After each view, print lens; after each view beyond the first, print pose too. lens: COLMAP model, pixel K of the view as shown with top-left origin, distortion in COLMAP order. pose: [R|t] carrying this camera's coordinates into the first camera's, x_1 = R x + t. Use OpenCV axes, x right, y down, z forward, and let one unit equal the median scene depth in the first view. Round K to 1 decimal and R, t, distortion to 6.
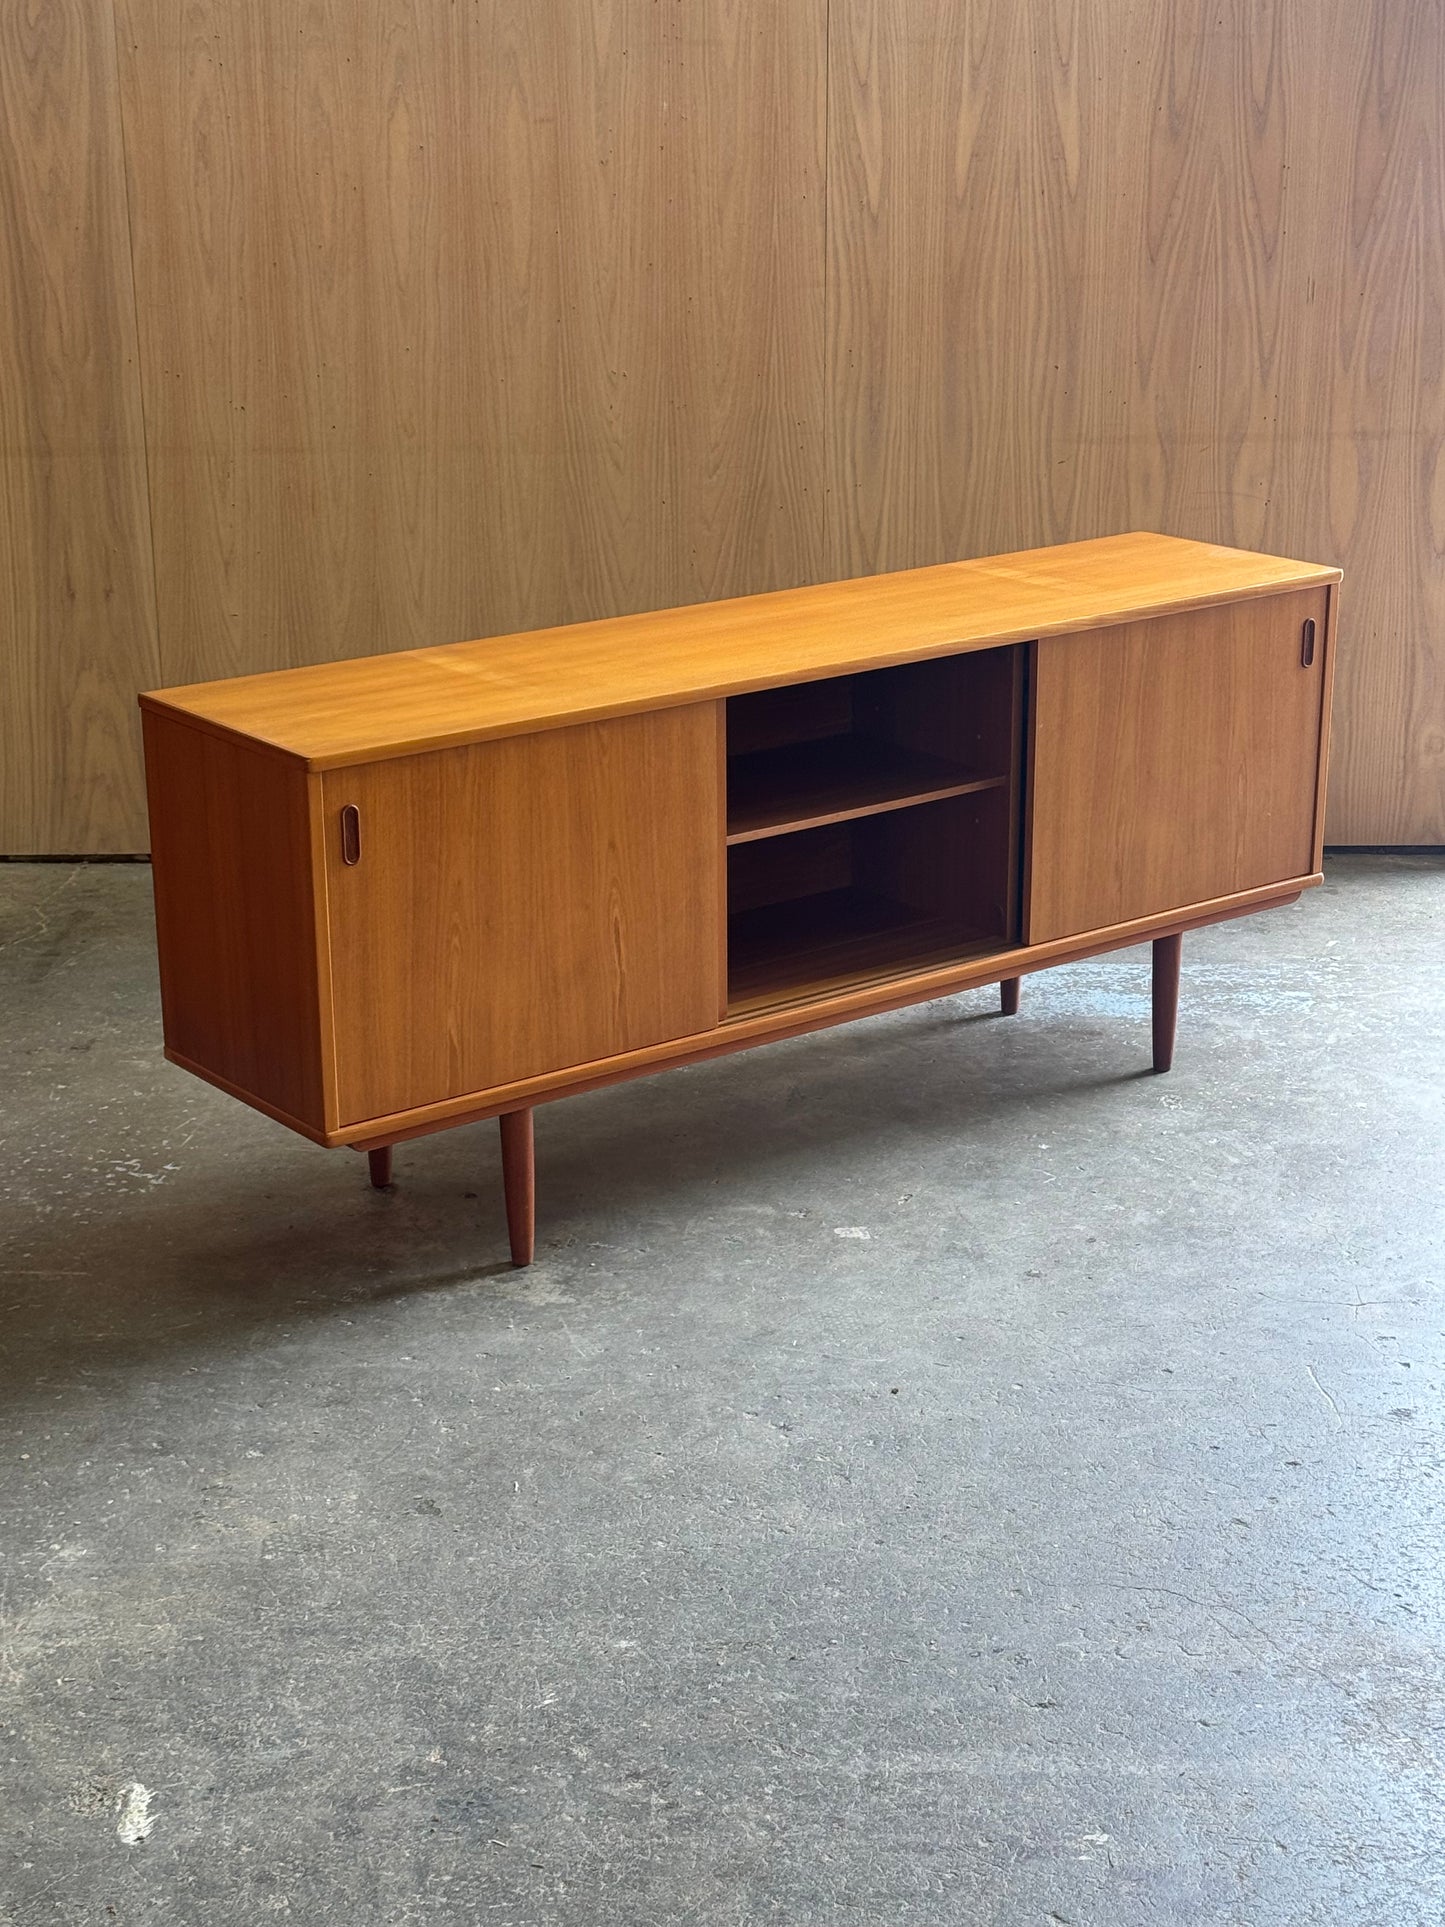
lens RADIAL K [[3107.4, 0, 722.5], [0, 3107.4, 963.5], [0, 0, 1]] dist [0.176896, -0.222254]
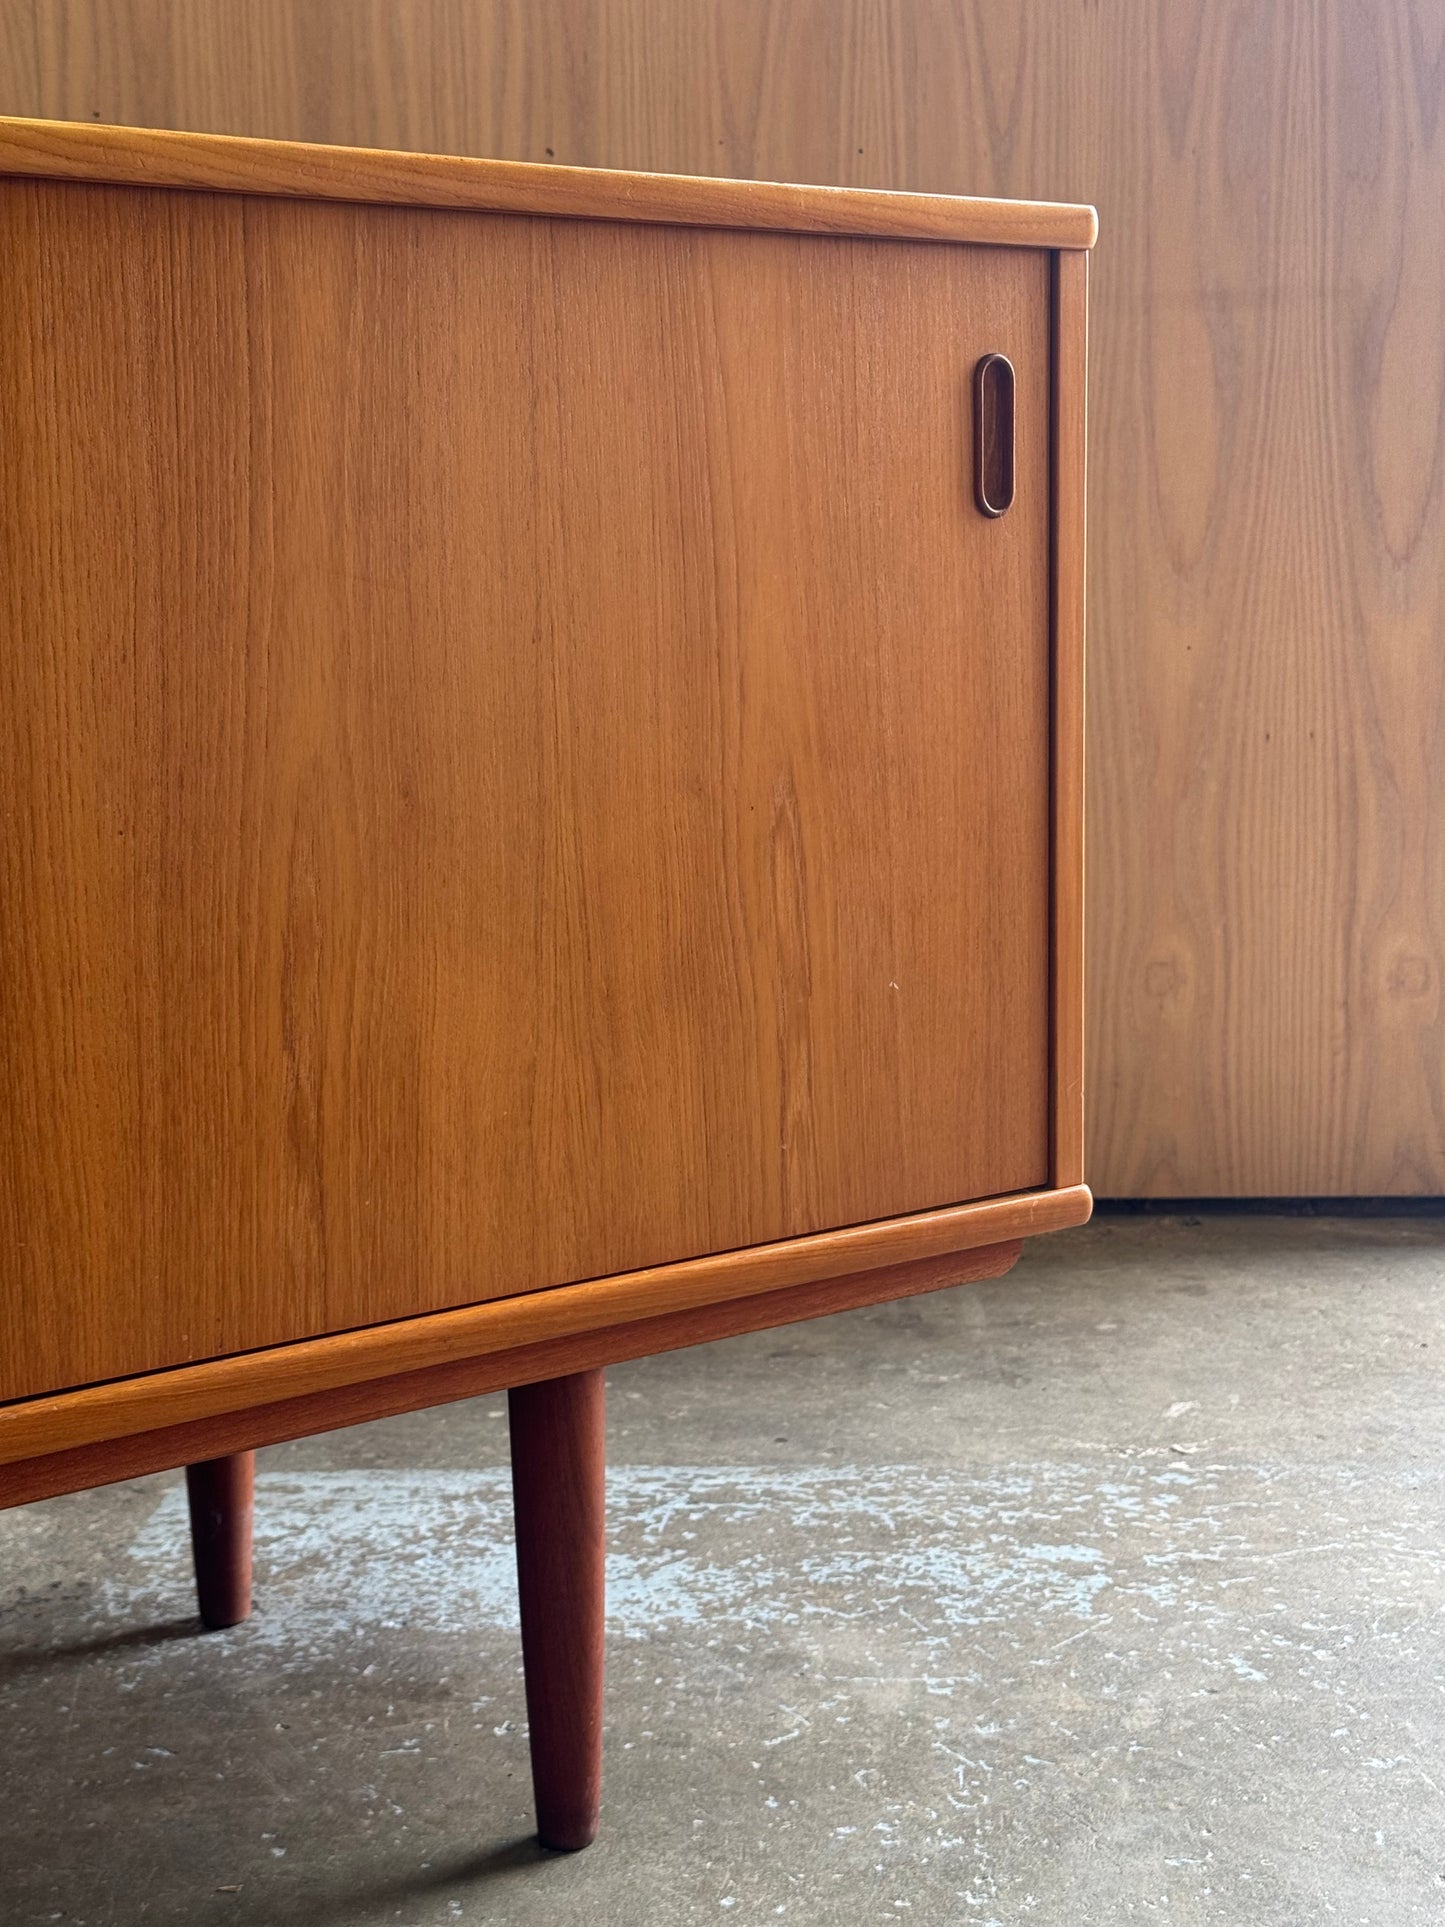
lens RADIAL K [[2780.2, 0, 722.5], [0, 2780.2, 963.5], [0, 0, 1]] dist [0.203041, -0.398476]
pose [[0.999834, -0.011565, -0.014088, 0.169967], [0.009022, 0.985618, -0.168750, -0.003161], [0.015837, 0.168595, 0.985558, 0.761870]]
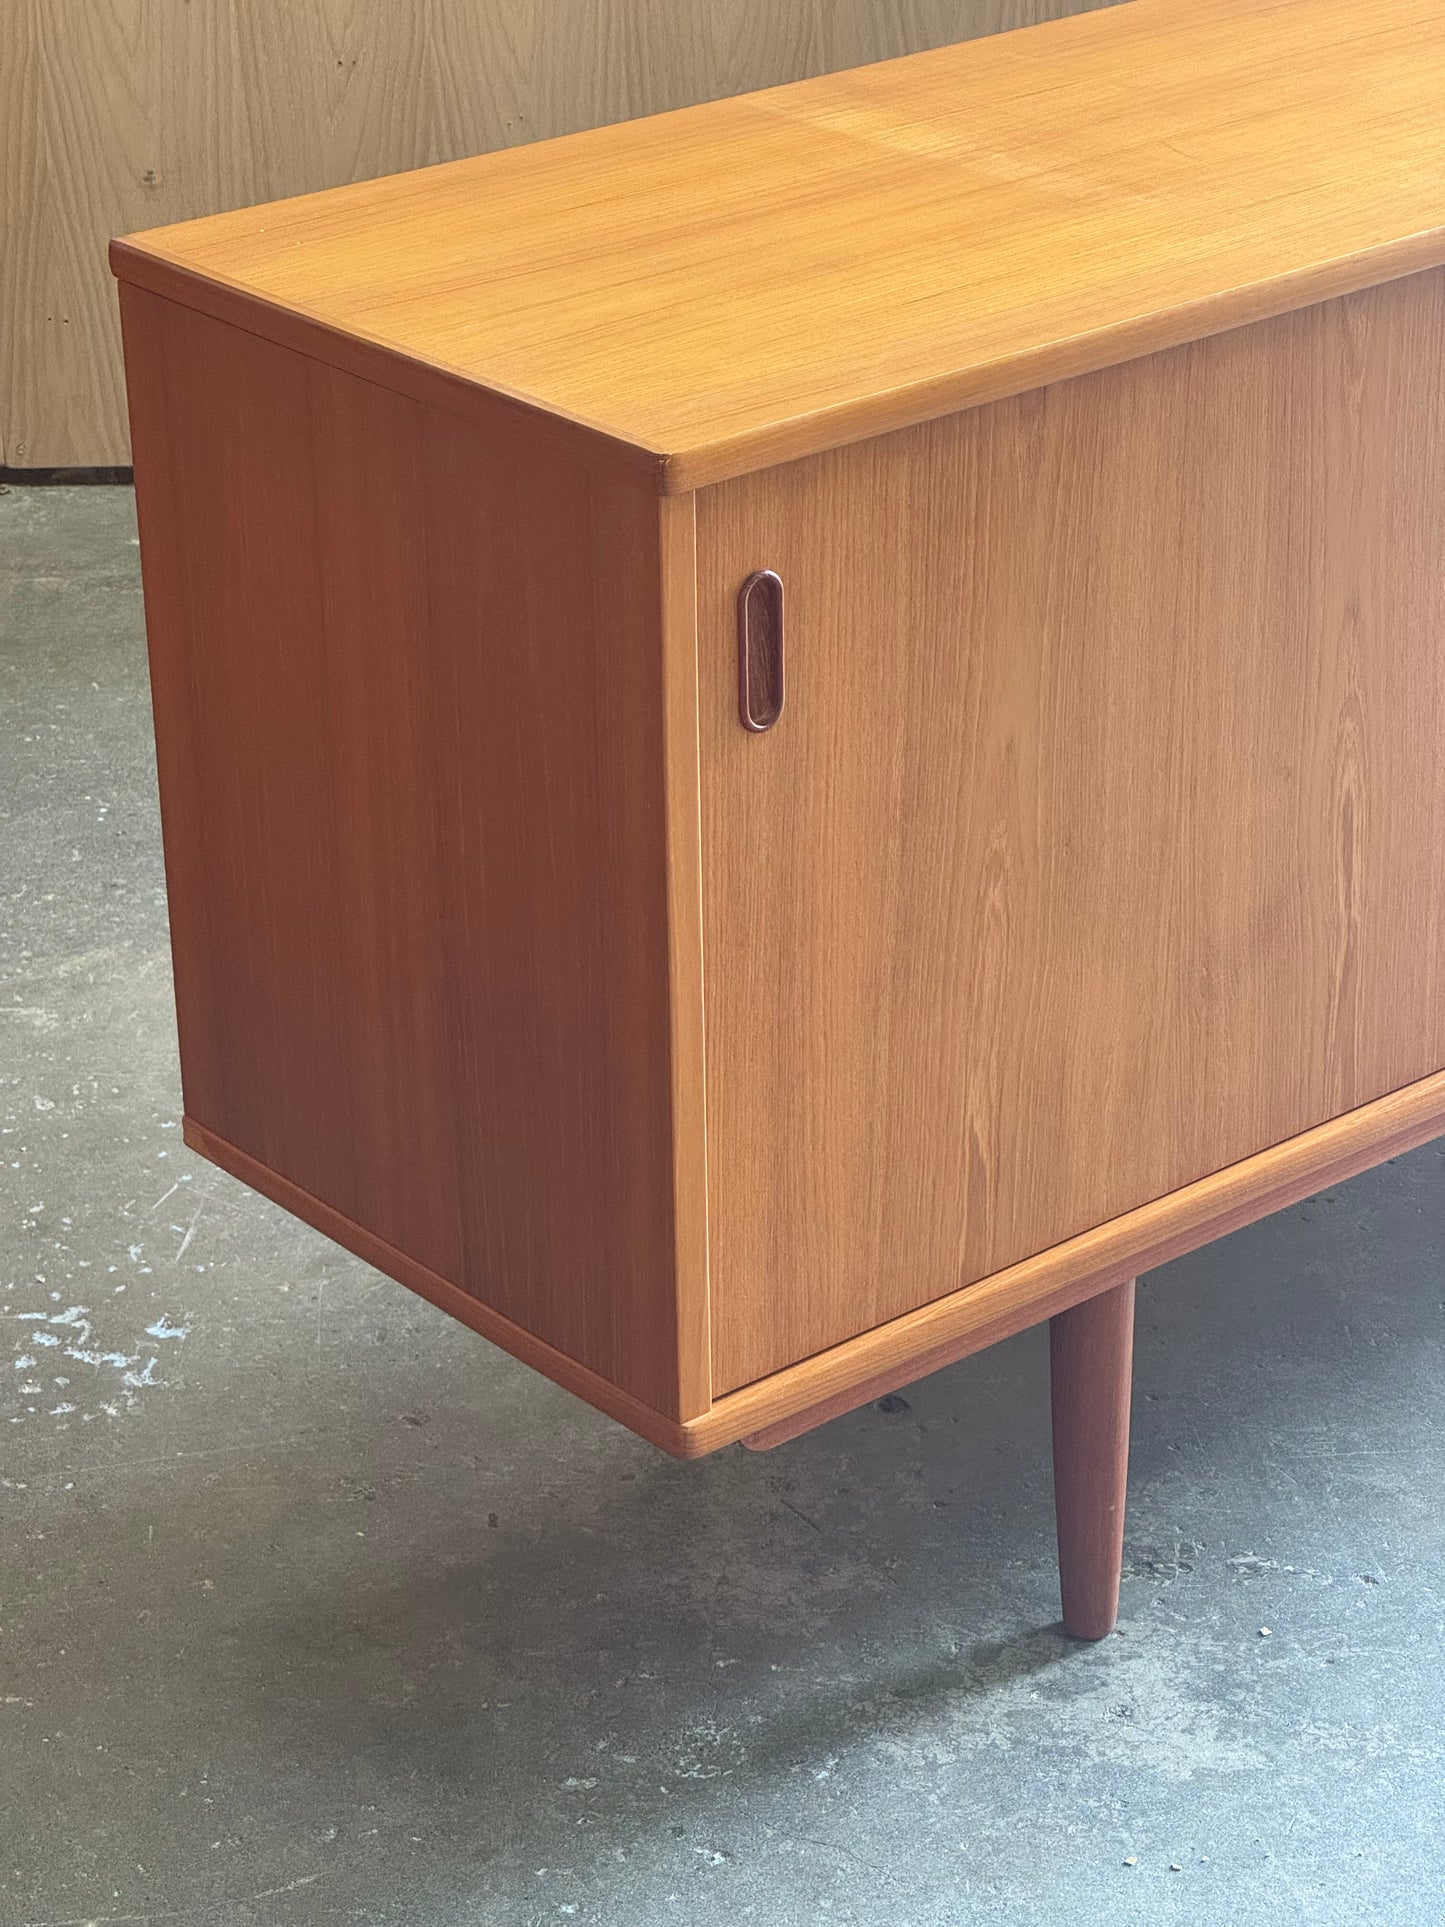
lens RADIAL K [[4362.9, 0, 726.0], [0, 4362.9, 891.8], [0, 0, 1]] dist [0.312084, -1.131032]
pose [[0.999035, -0.023879, 0.036857, -0.118098], [0.019454, 0.993052, 0.116053, -0.060197], [-0.039372, -0.115224, 0.992559, 0.402936]]
